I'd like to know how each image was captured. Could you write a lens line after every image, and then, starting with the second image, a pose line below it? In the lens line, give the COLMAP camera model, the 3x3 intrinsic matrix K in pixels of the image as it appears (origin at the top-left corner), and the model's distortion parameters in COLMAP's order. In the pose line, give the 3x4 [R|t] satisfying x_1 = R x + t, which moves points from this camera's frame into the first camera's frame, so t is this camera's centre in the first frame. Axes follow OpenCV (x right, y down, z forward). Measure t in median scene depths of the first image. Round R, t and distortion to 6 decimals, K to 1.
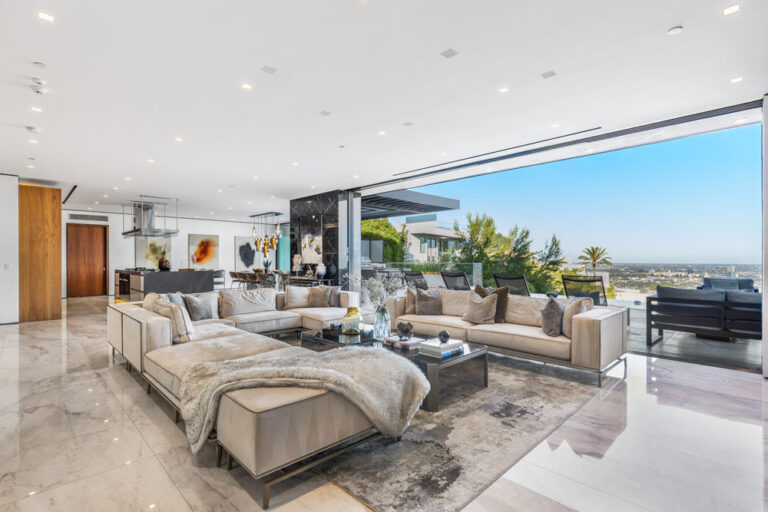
lens RADIAL K [[373.1, 0, 384.6], [0, 373.1, 258.4], [0, 0, 1]] dist [-0.000401, -0.000045]
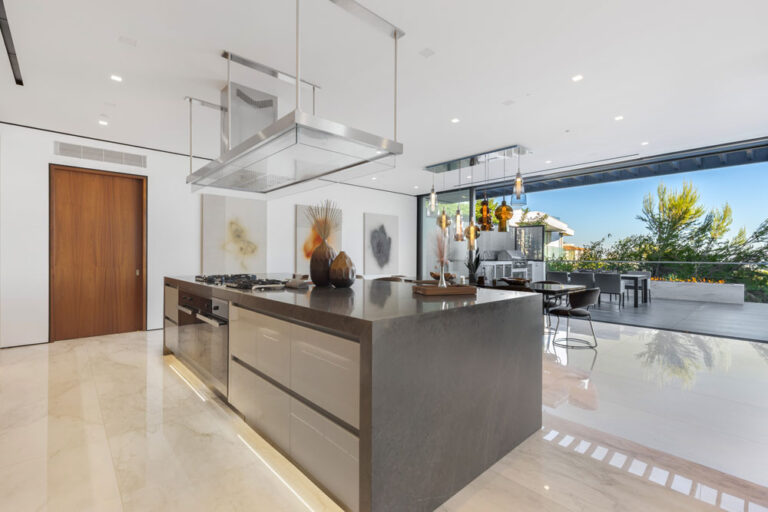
lens RADIAL K [[349.5, 0, 382.3], [0, 349.5, 256.6], [0, 0, 1]] dist [0.006728, 0.000060]
pose [[0.999234, 0.010288, -0.037765, -1.201616], [-0.010108, 0.999937, 0.004954, 0.012421], [0.037814, -0.004568, 0.999274, 1.606306]]
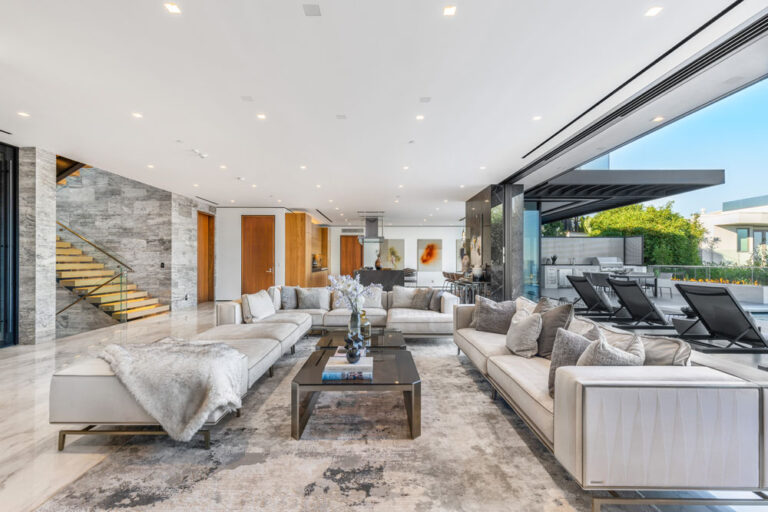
lens RADIAL K [[349.5, 0, 382.8], [0, 349.5, 259.5], [0, 0, 1]] dist [0.006728, 0.000060]
pose [[0.706870, -0.000336, -0.707343, 0.592018], [0.000001, 1.000000, -0.000474, -0.000149], [0.707343, 0.000334, 0.706870, 0.402451]]
